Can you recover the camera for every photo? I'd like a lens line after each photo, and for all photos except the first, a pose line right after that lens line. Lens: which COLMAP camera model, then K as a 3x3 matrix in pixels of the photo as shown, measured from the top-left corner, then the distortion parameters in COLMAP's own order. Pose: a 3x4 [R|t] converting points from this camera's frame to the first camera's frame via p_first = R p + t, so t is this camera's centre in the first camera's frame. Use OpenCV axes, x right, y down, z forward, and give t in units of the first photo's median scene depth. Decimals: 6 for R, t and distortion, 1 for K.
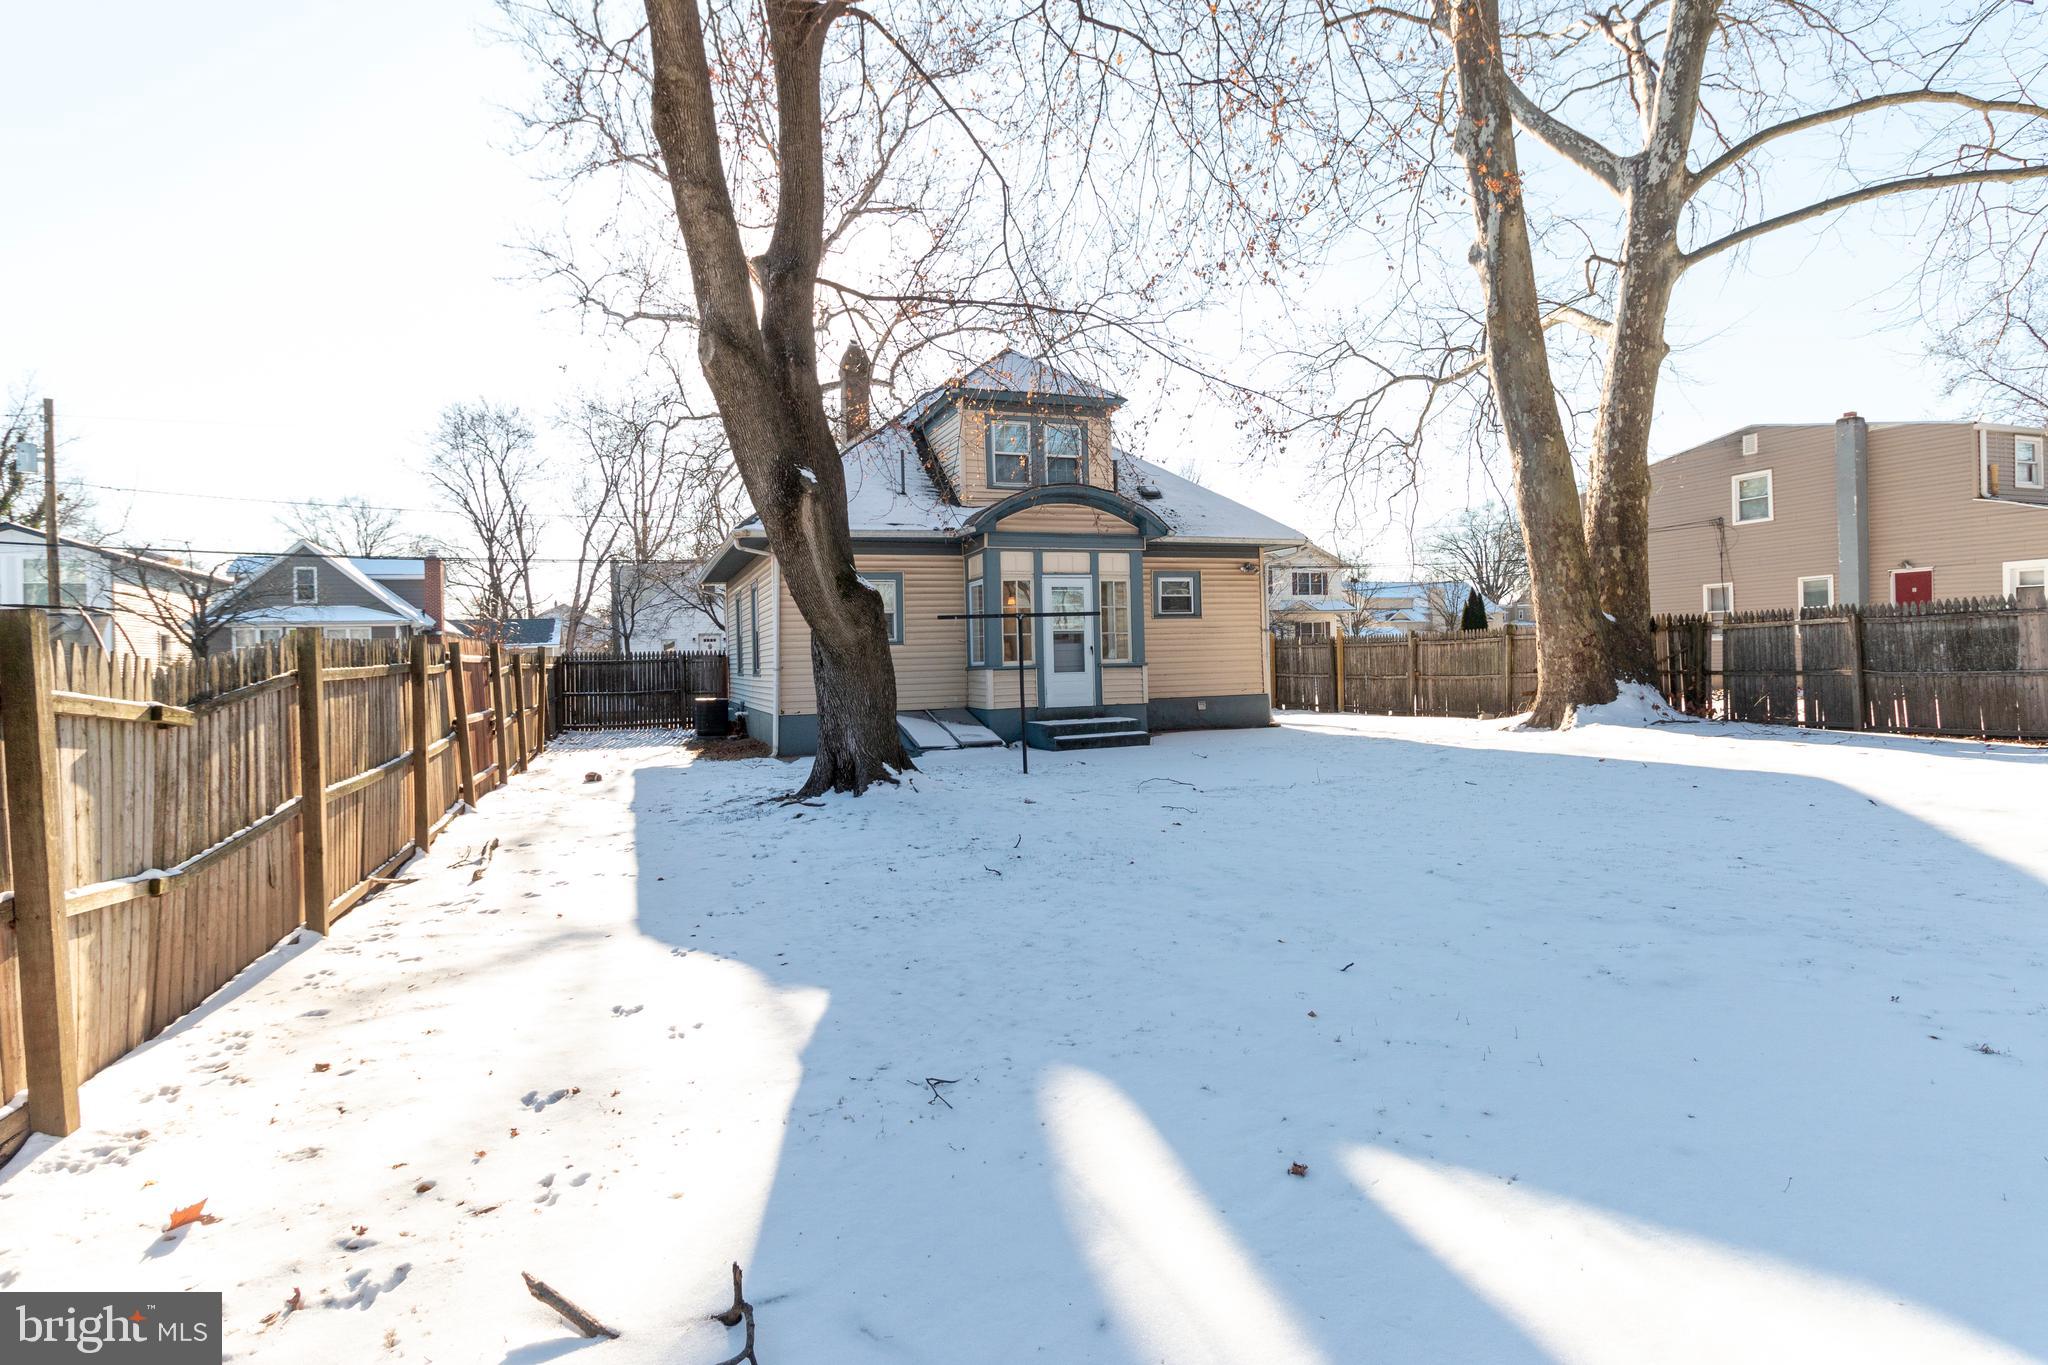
lens RADIAL K [[1022.7, 0, 1025.1], [0, 1022.7, 643.4], [0, 0, 1]] dist [-0.000692, -0.000068]
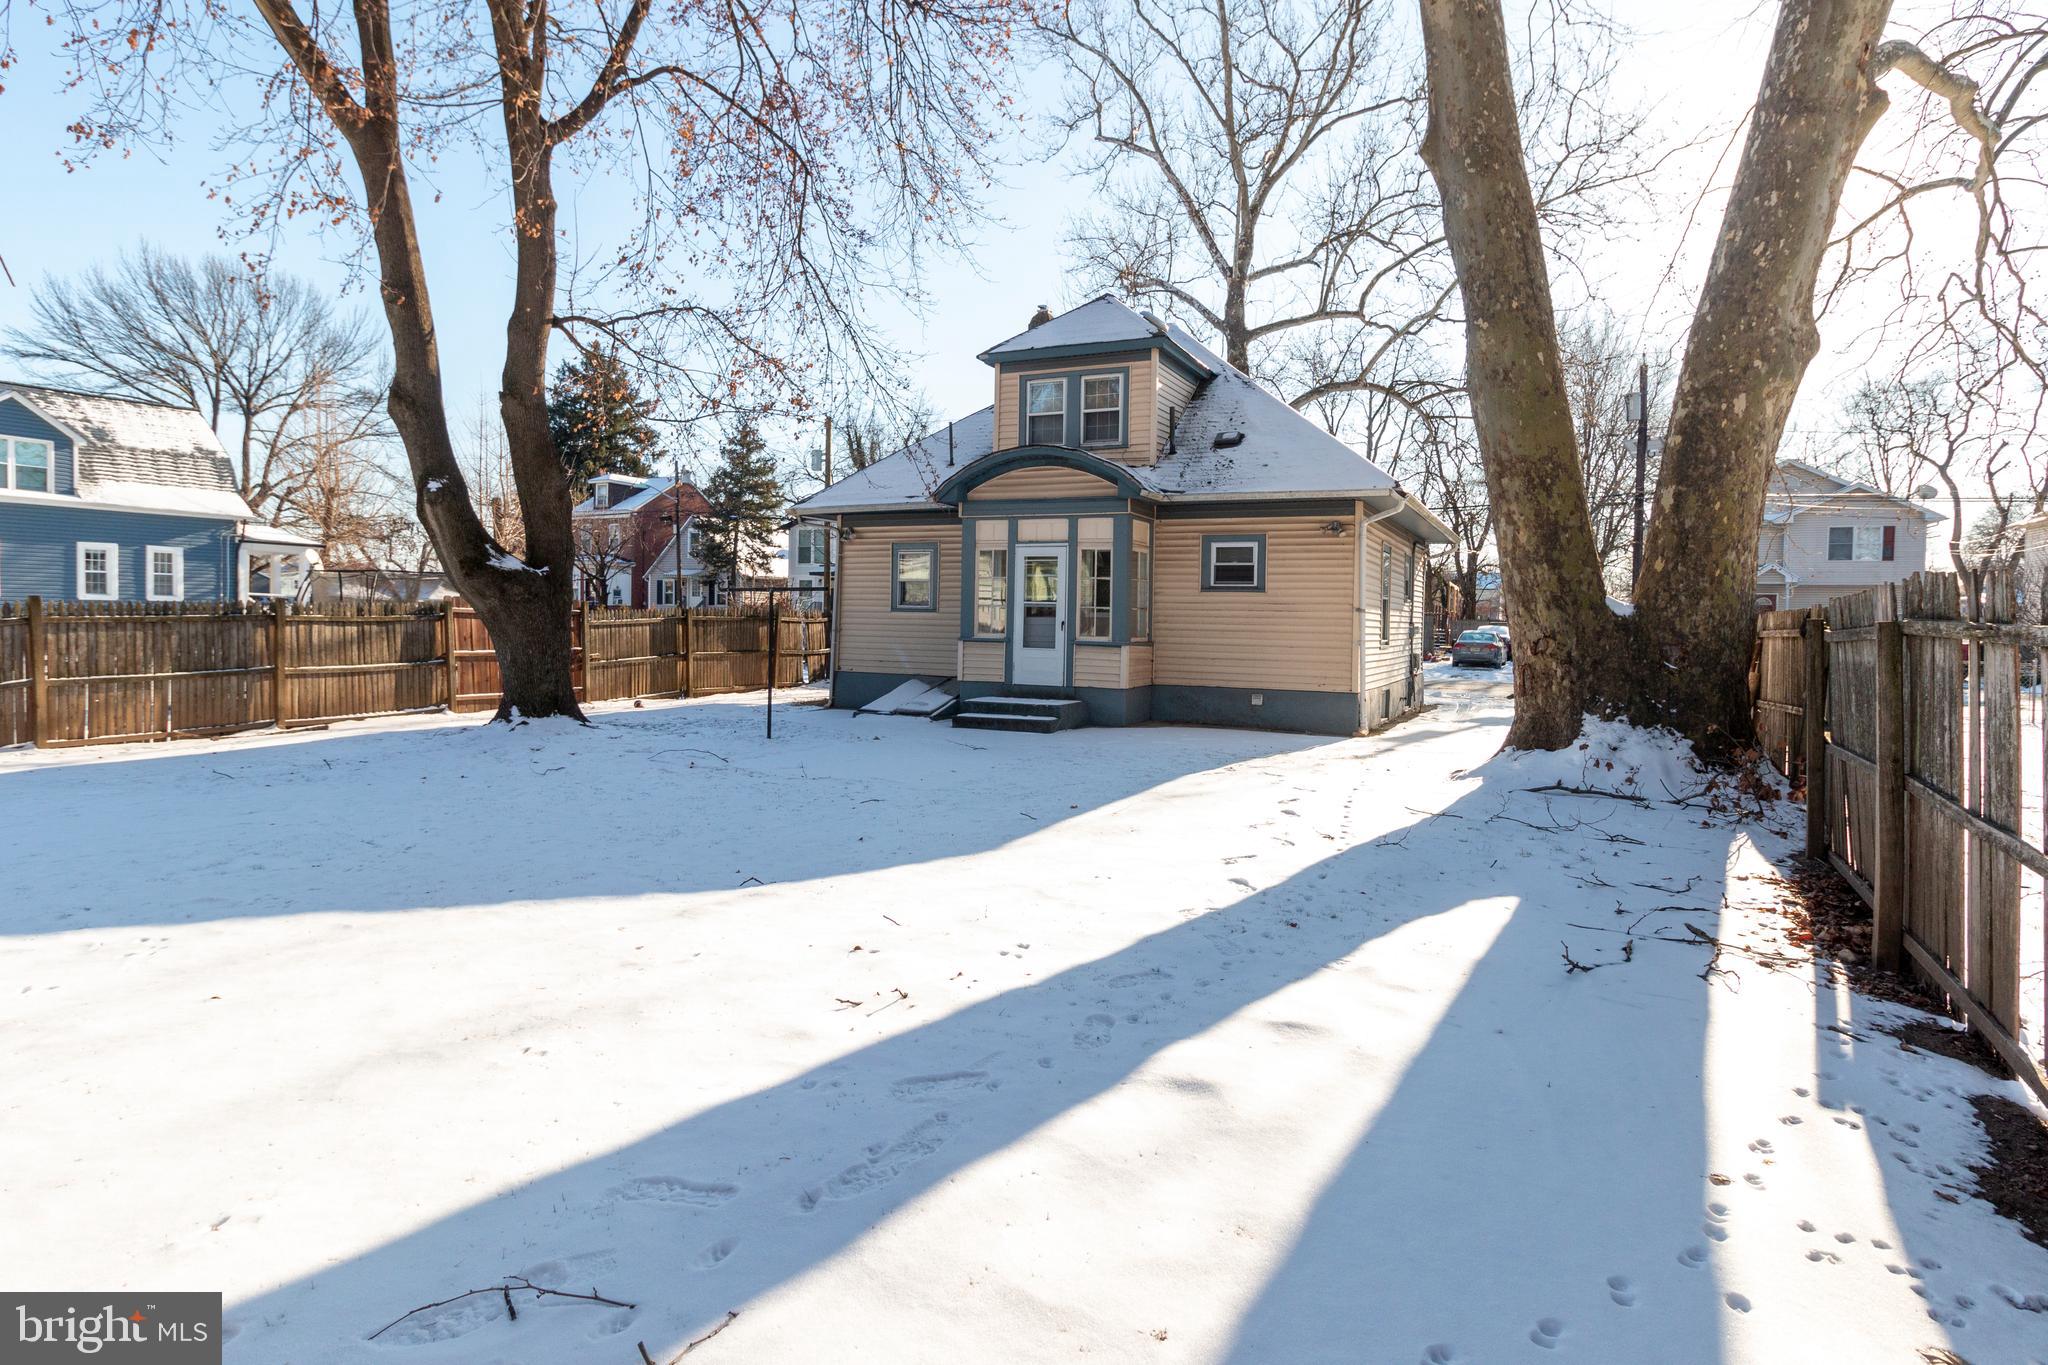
lens RADIAL K [[1084.7, 0, 1023.4], [0, 1084.7, 624.9], [0, 0, 1]] dist [0.001264, 0.000217]
pose [[0.704458, 0.043773, -0.708395, 0.730675], [-0.025183, 0.999009, 0.036687, -0.028791], [0.709299, -0.008005, 0.704862, 0.293958]]
